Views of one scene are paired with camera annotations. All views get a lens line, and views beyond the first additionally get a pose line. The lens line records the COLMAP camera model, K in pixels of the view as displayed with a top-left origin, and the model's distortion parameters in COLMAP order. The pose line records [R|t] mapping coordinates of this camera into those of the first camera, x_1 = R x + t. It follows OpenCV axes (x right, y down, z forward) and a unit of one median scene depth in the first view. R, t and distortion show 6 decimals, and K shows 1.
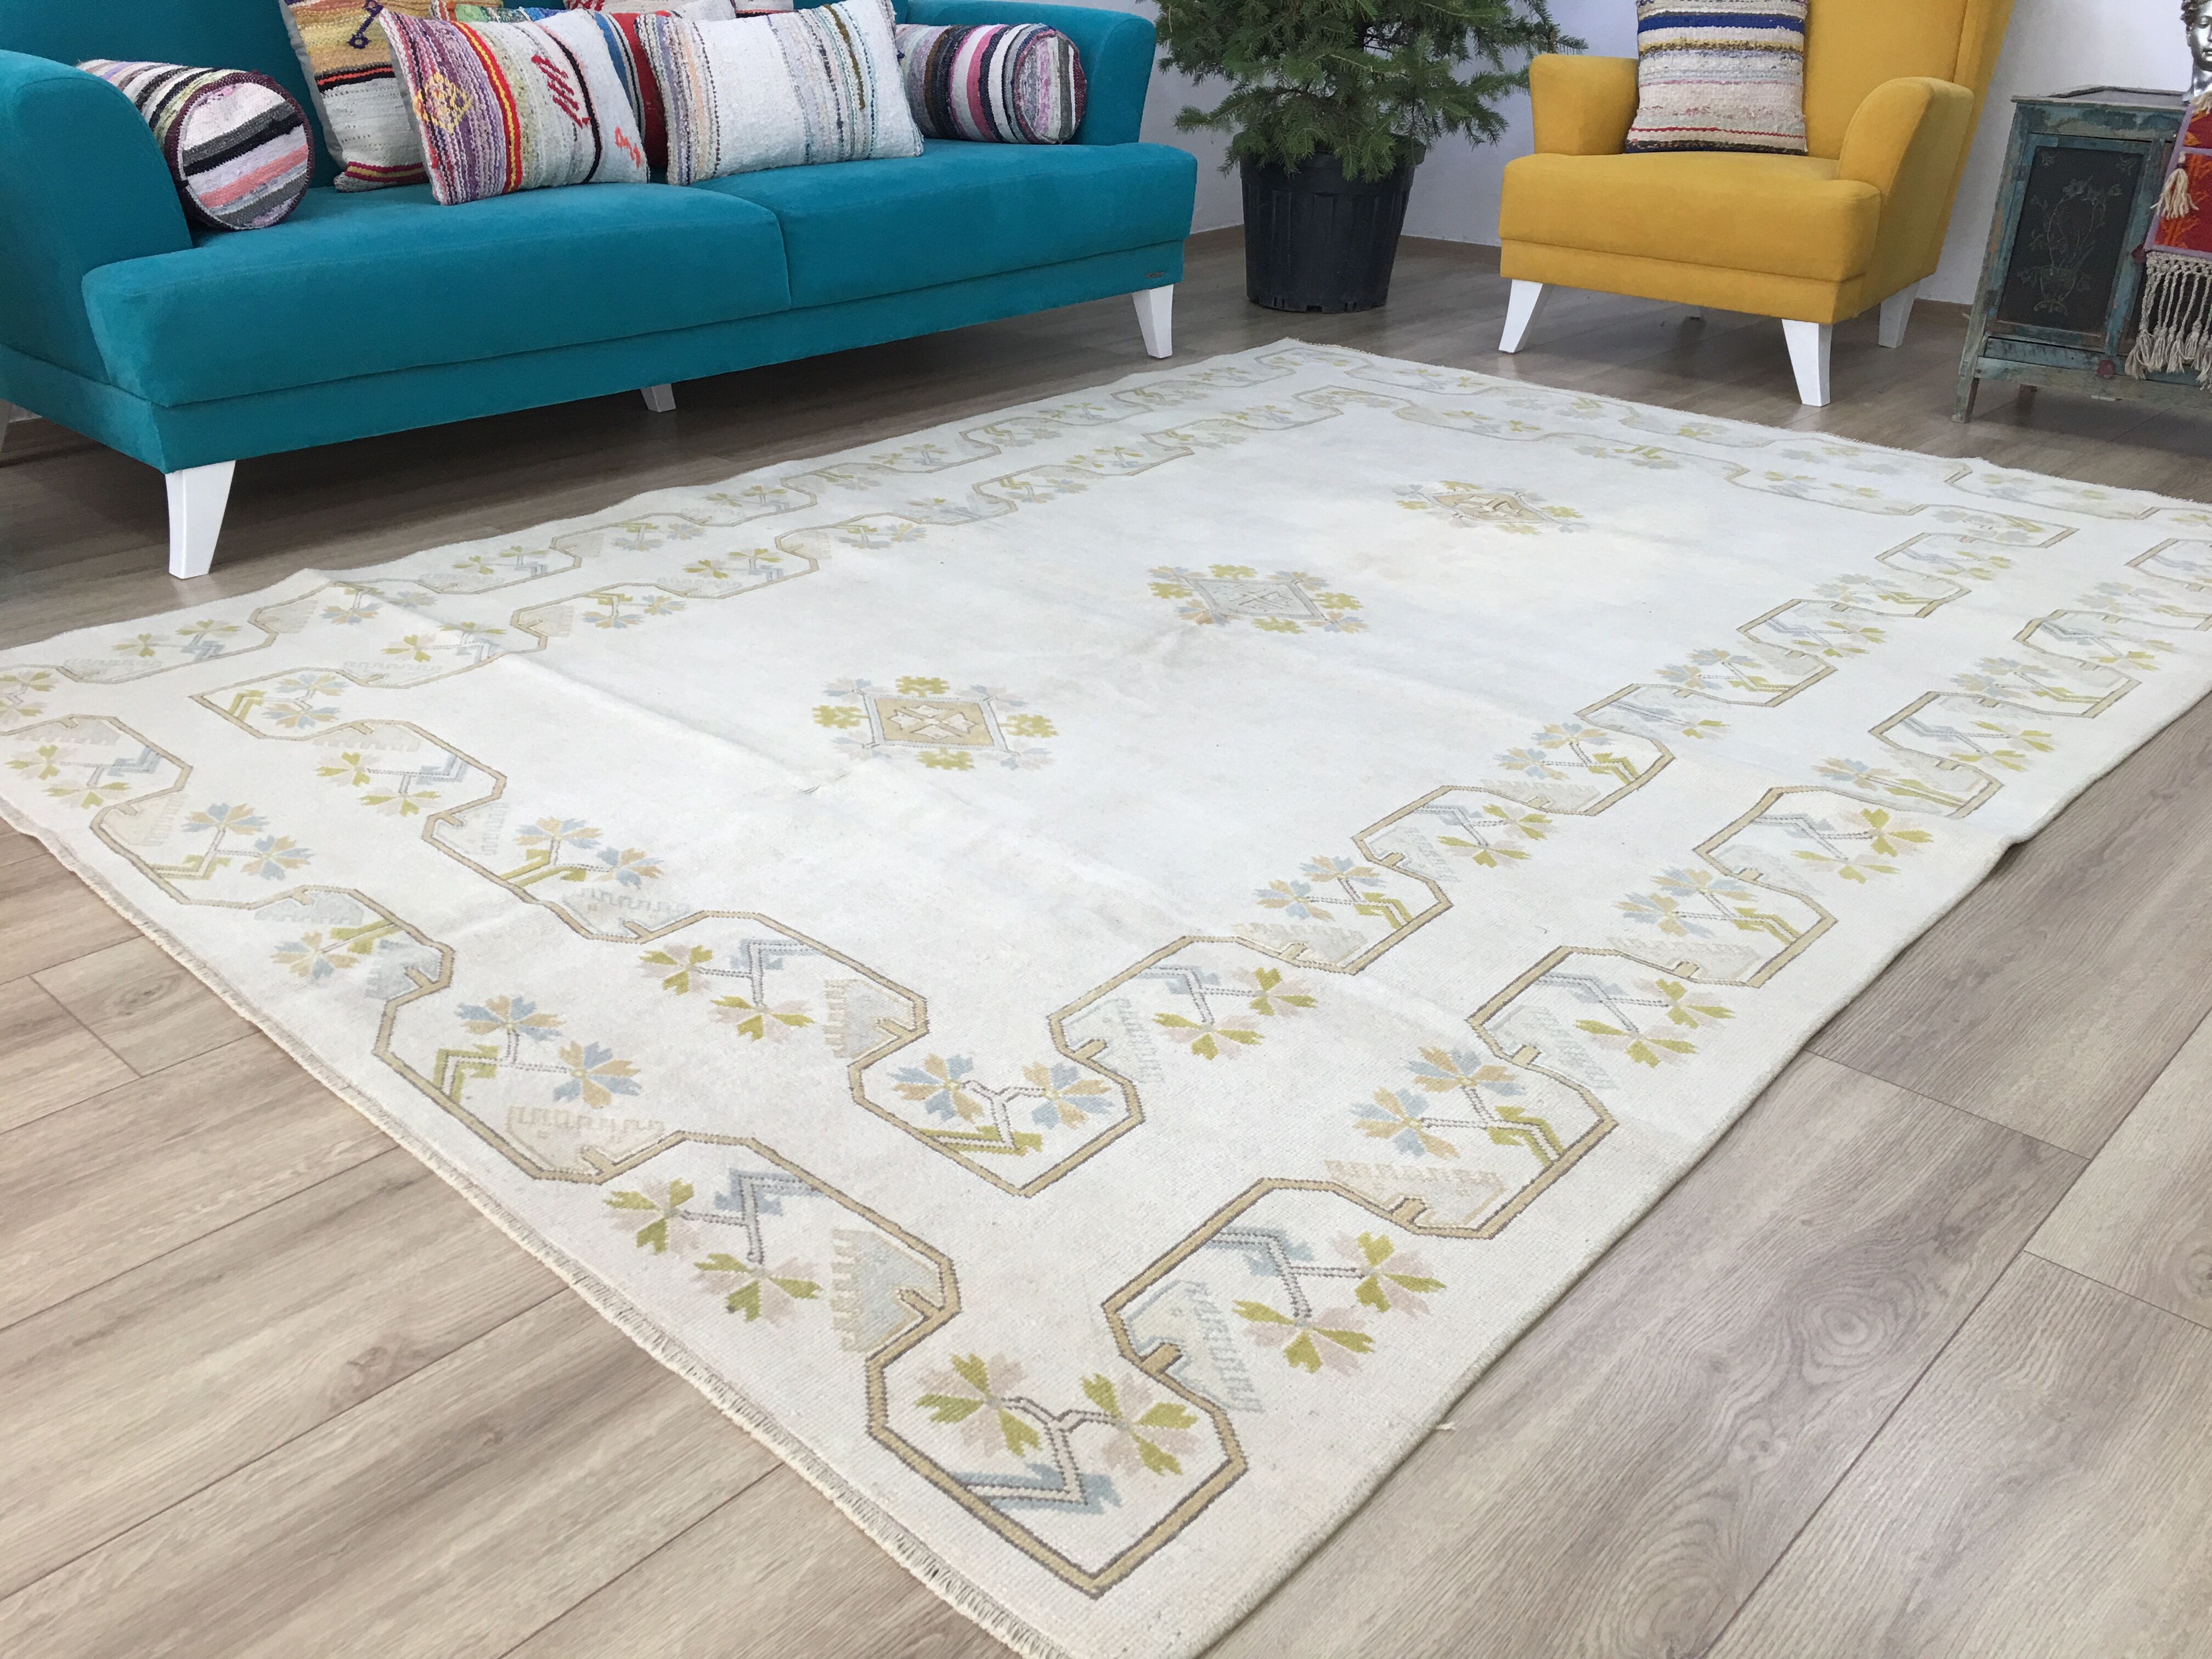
lens RADIAL K [[1851.9, 0, 1102.8], [0, 1851.9, 824.0], [0, 0, 1]] dist [0.067059, -0.090287]
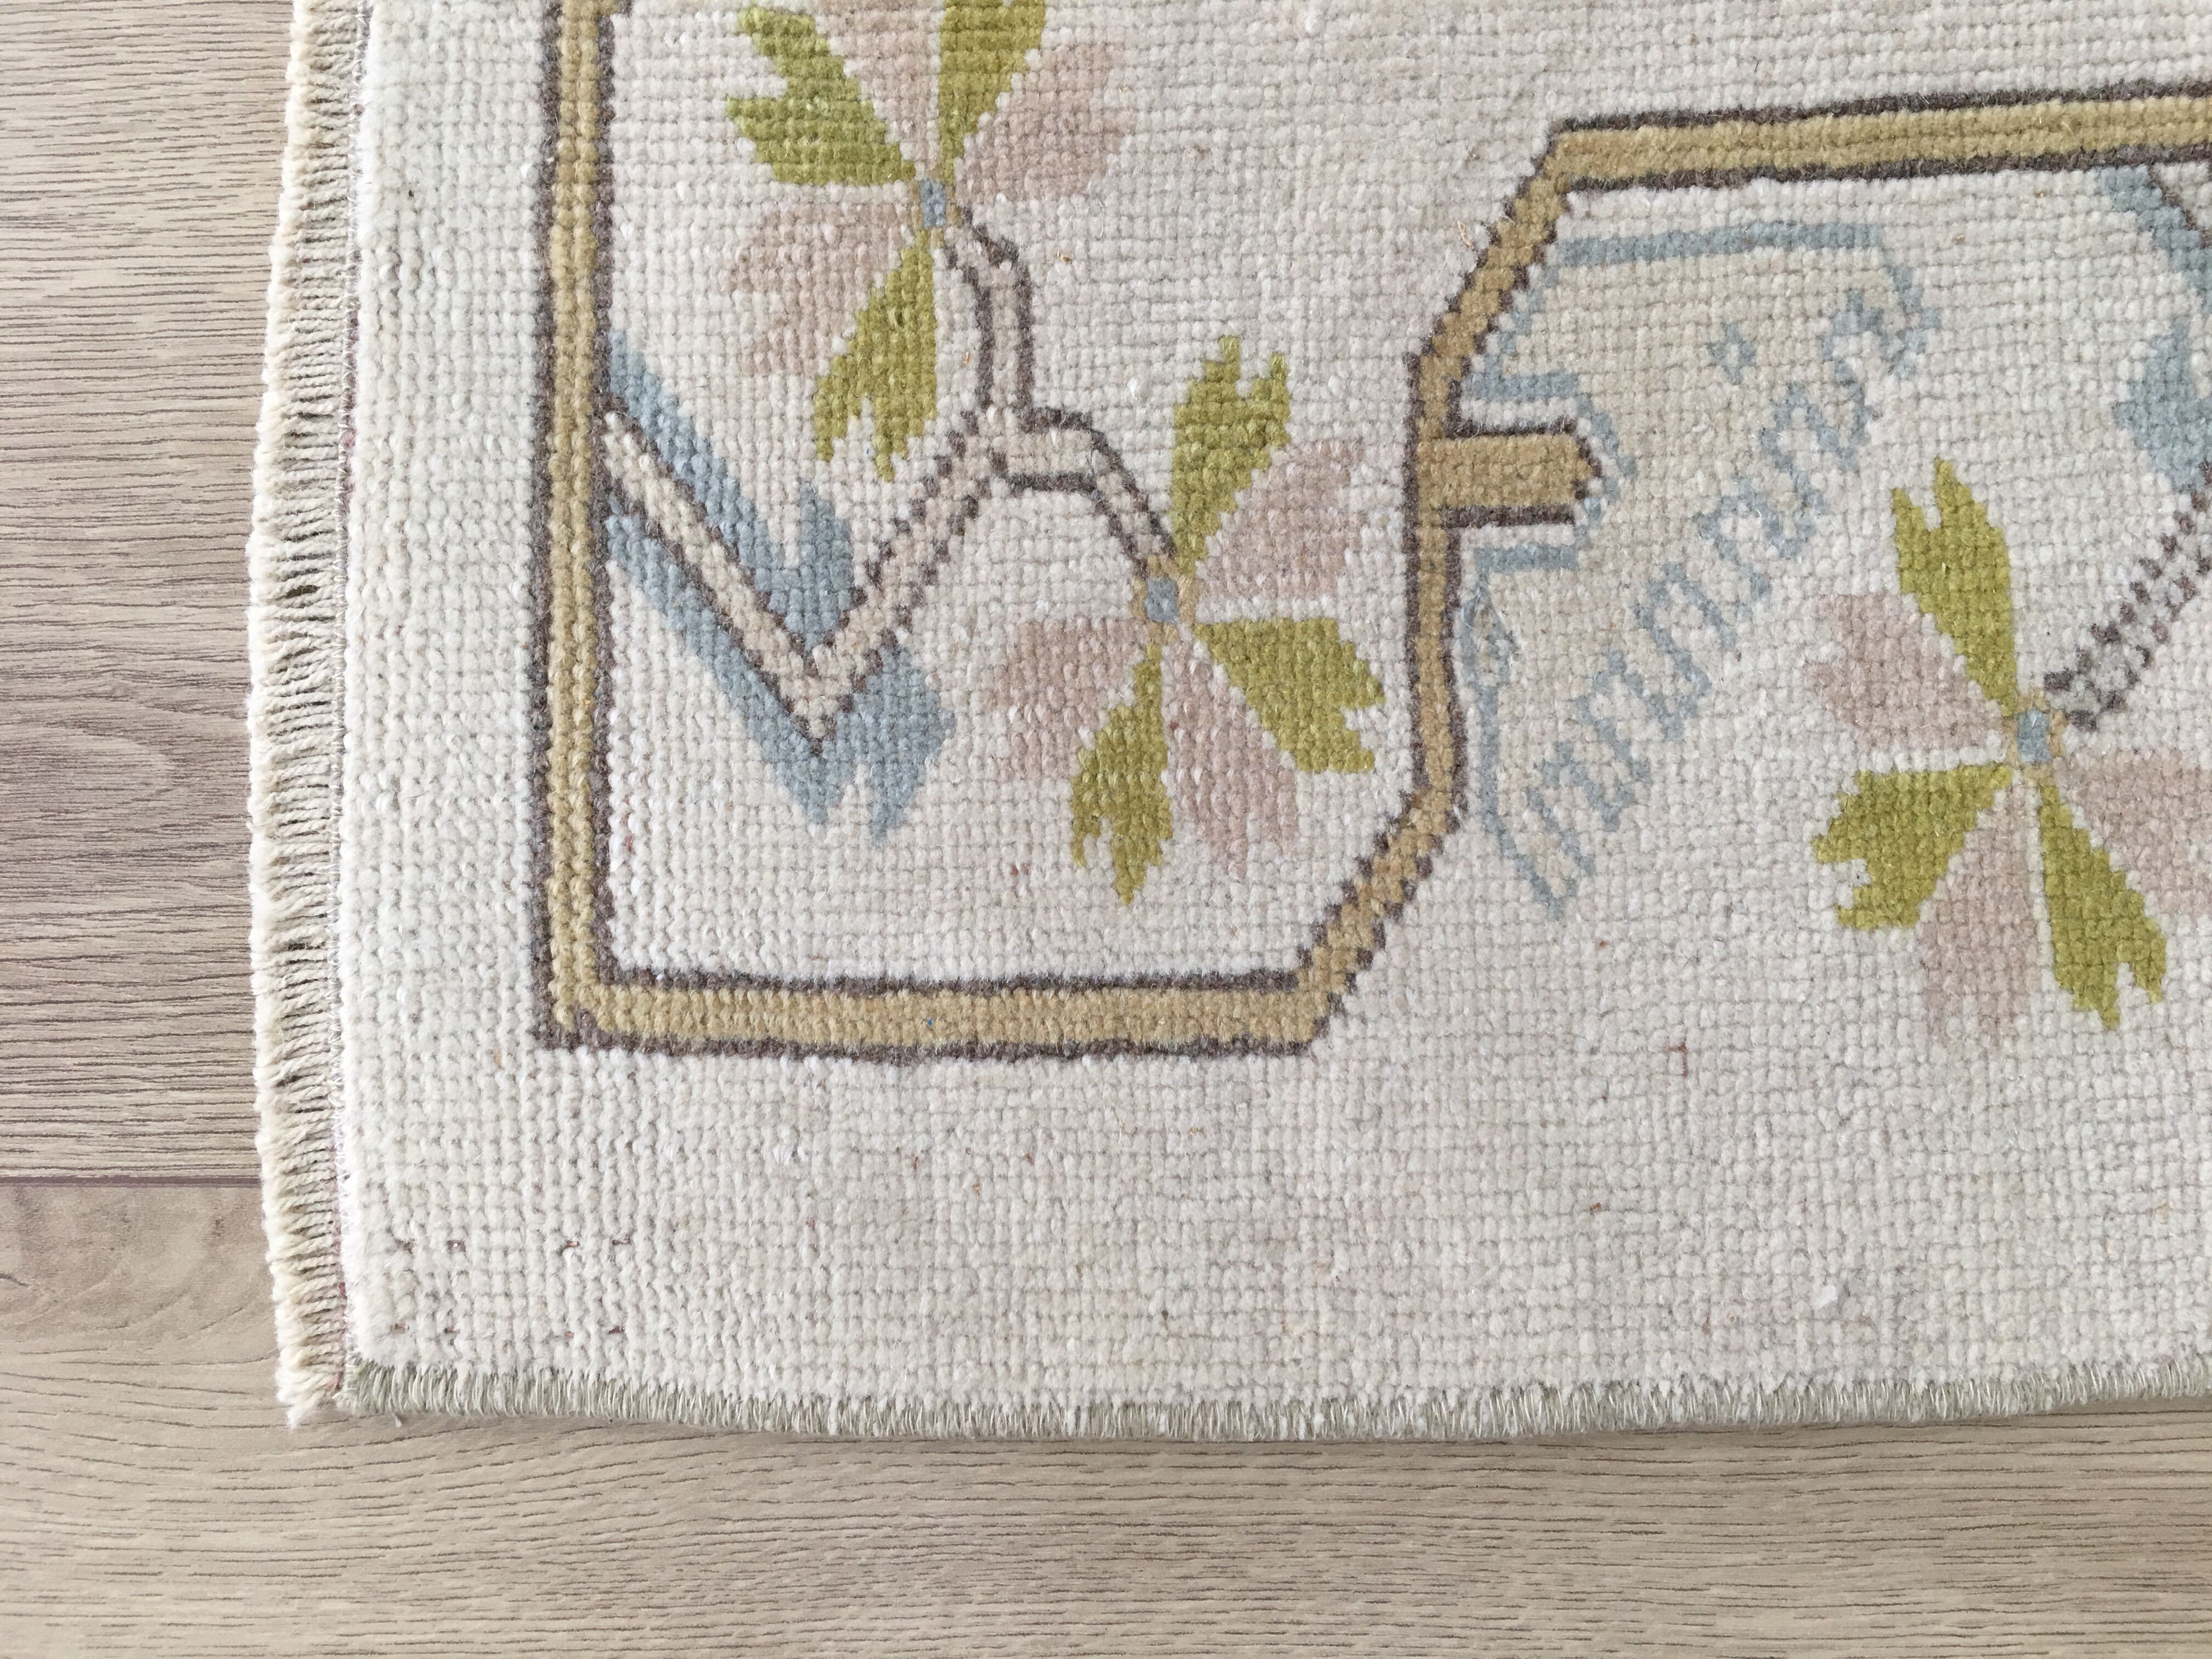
lens RADIAL K [[1851.9, 0, 1109.3], [0, 1851.9, 832.5], [0, 0, 1]] dist [0.067059, -0.090287]
pose [[0.682645, 0.725325, -0.088879, 0.036707], [-0.292691, 0.382837, 0.876224, 0.058070], [0.669573, -0.572135, 0.473638, 0.543919]]
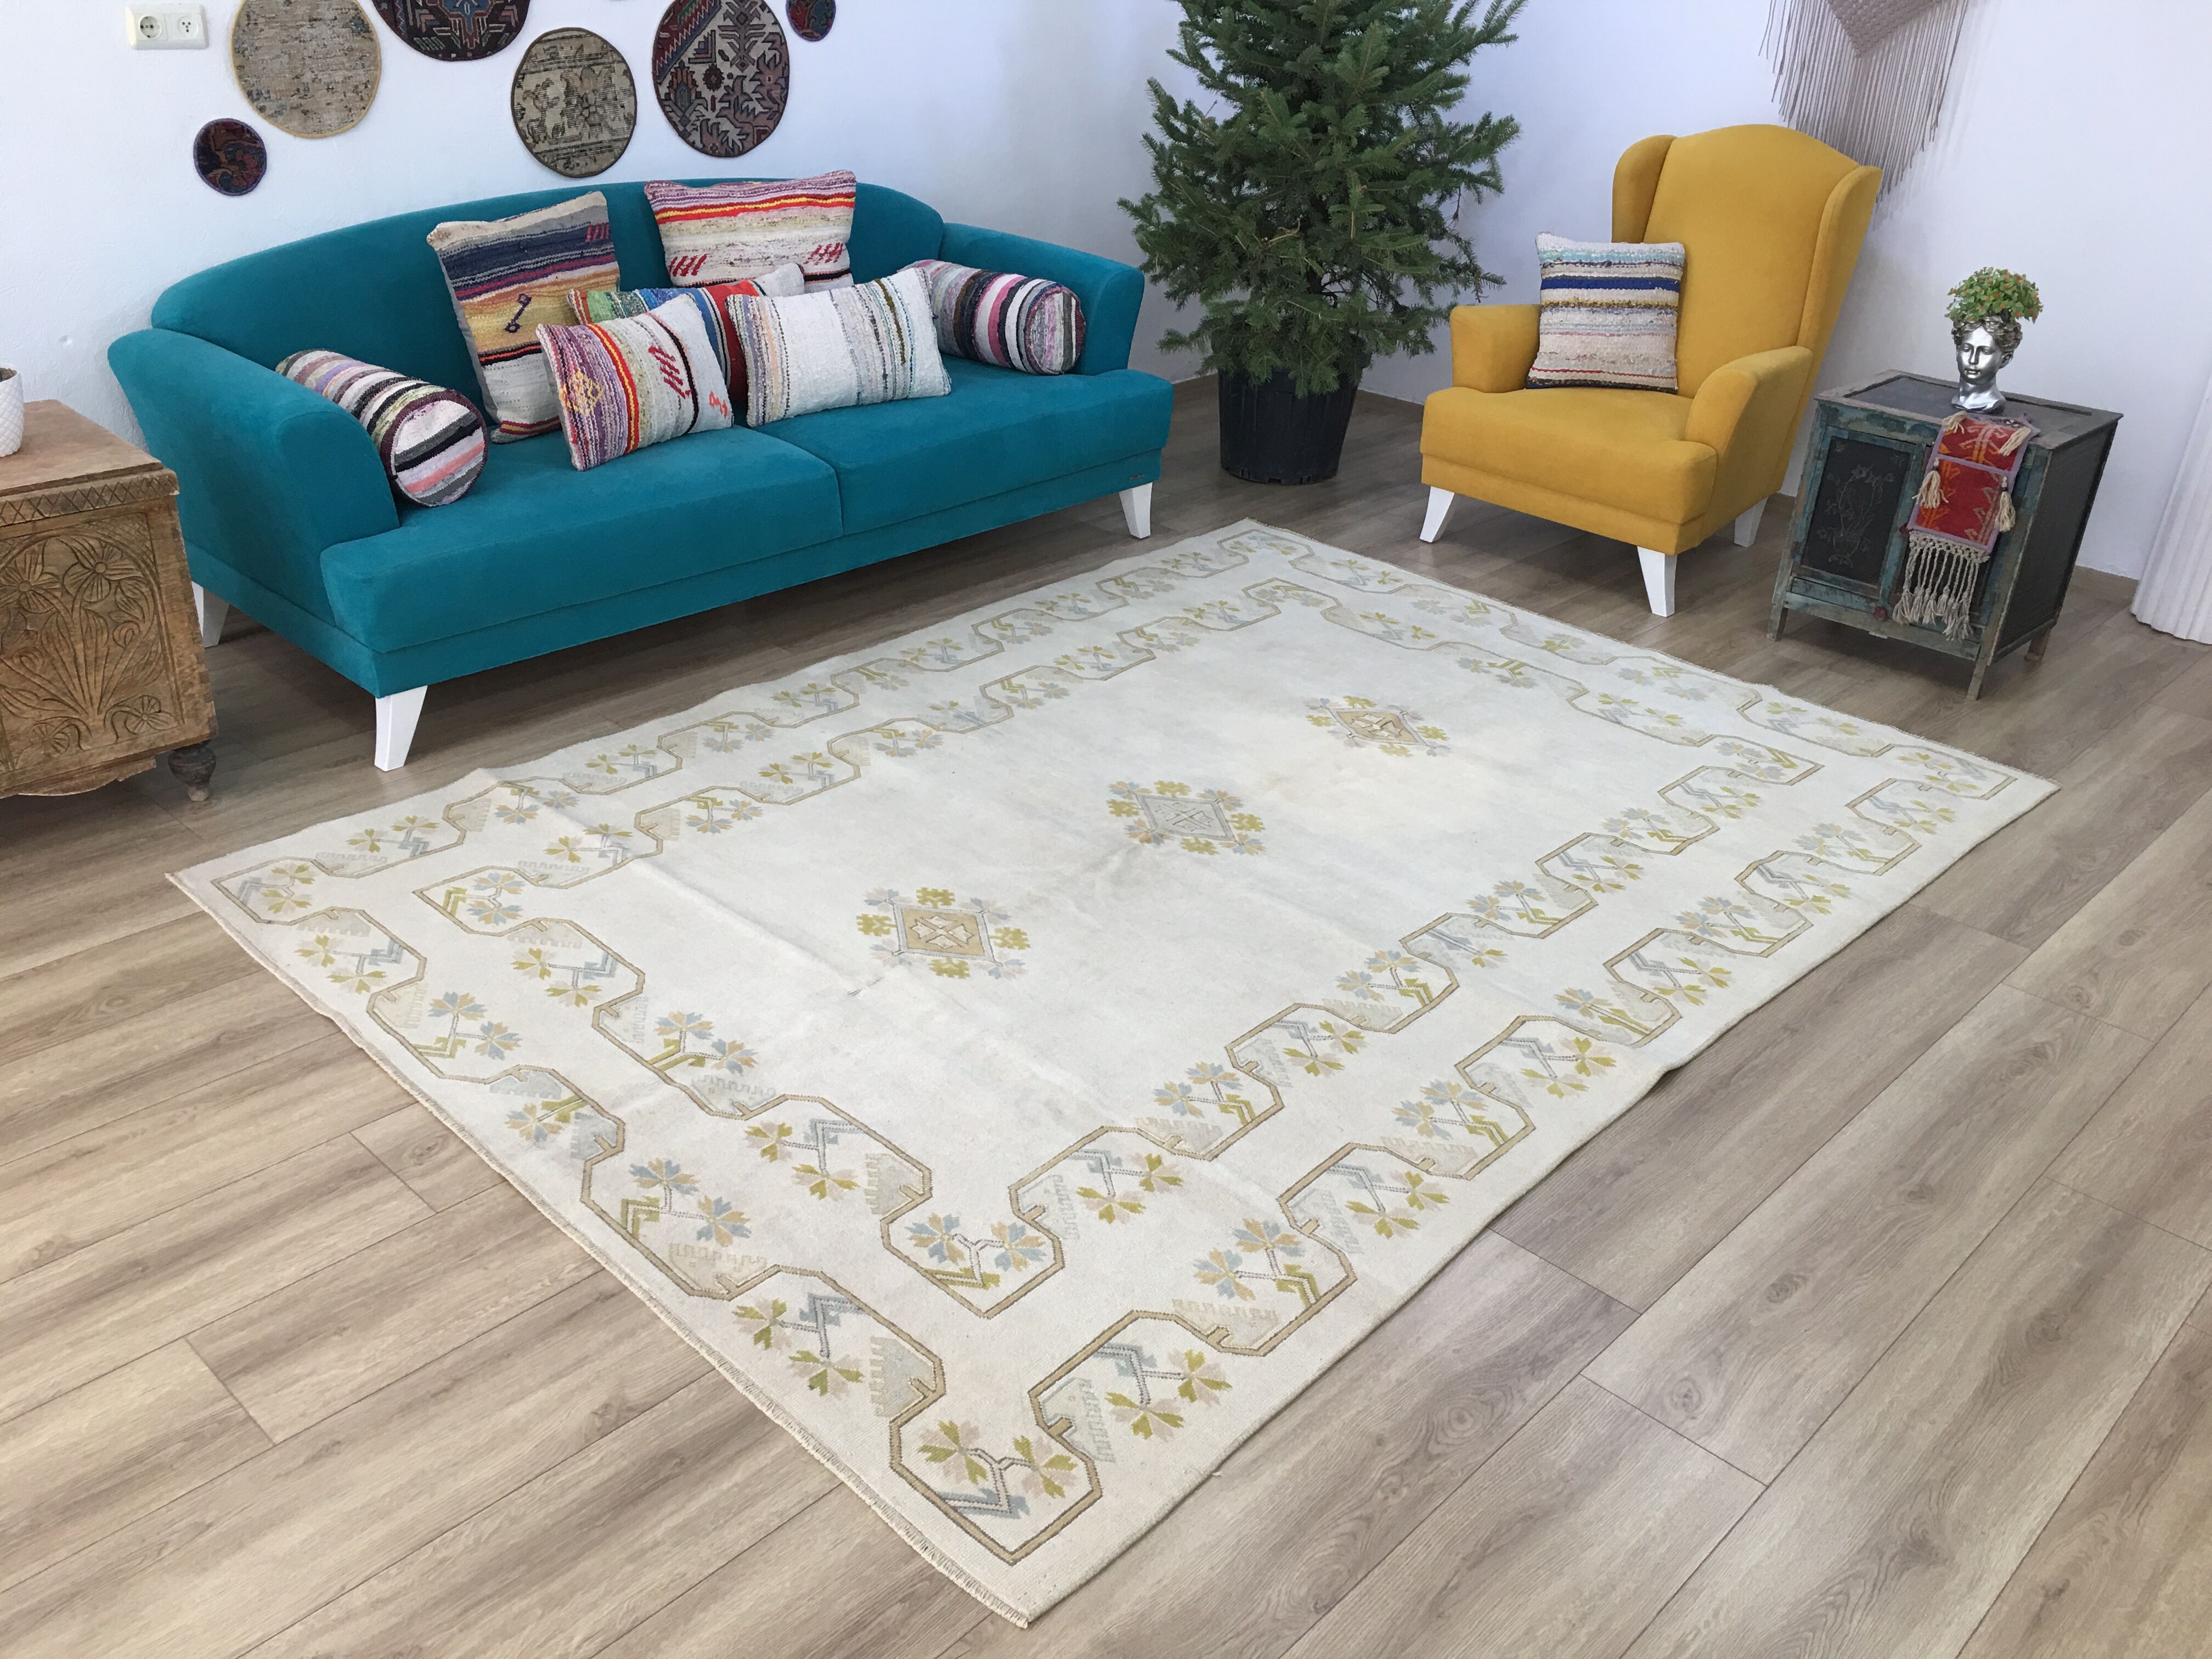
lens RADIAL K [[1851.9, 0, 1110.3], [0, 1851.9, 828.9], [0, 0, 1]] dist [0.067059, -0.090287]
pose [[0.999371, 0.035475, 0.000107, 0.039390], [-0.035458, 0.998774, 0.034549, -0.224229], [0.001119, -0.034532, 0.999403, -0.484084]]
